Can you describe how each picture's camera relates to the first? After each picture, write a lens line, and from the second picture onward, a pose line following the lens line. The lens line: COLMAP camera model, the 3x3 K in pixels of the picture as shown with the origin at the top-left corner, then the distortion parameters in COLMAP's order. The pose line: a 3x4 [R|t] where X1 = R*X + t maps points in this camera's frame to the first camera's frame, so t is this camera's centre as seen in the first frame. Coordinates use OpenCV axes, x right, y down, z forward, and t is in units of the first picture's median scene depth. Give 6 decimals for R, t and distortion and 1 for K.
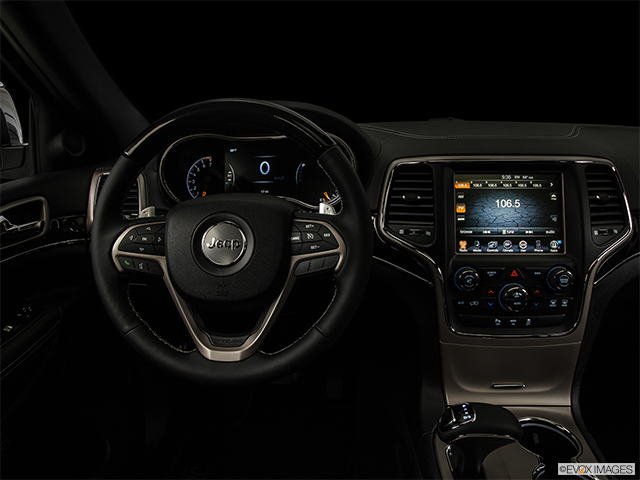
lens RADIAL K [[476.2, 0, 314.5], [0, 476.2, 223.1], [0, 0, 1]] dist [-0.112081, 0.031845]
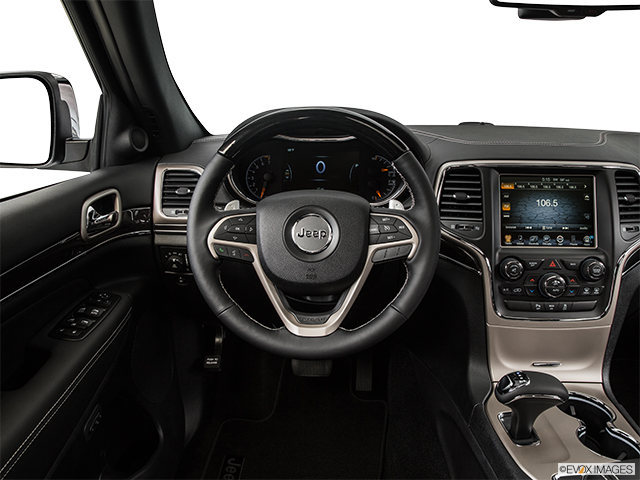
lens RADIAL K [[515.9, 0, 327.7], [0, 515.9, 222.5], [0, 0, 1]] dist [-0.073056, 0.015674]
pose [[0.998629, 0.012855, 0.050750, -0.185736], [-0.012727, 0.999915, -0.002850, 0.016649], [-0.050783, 0.002200, 0.998707, -0.213932]]
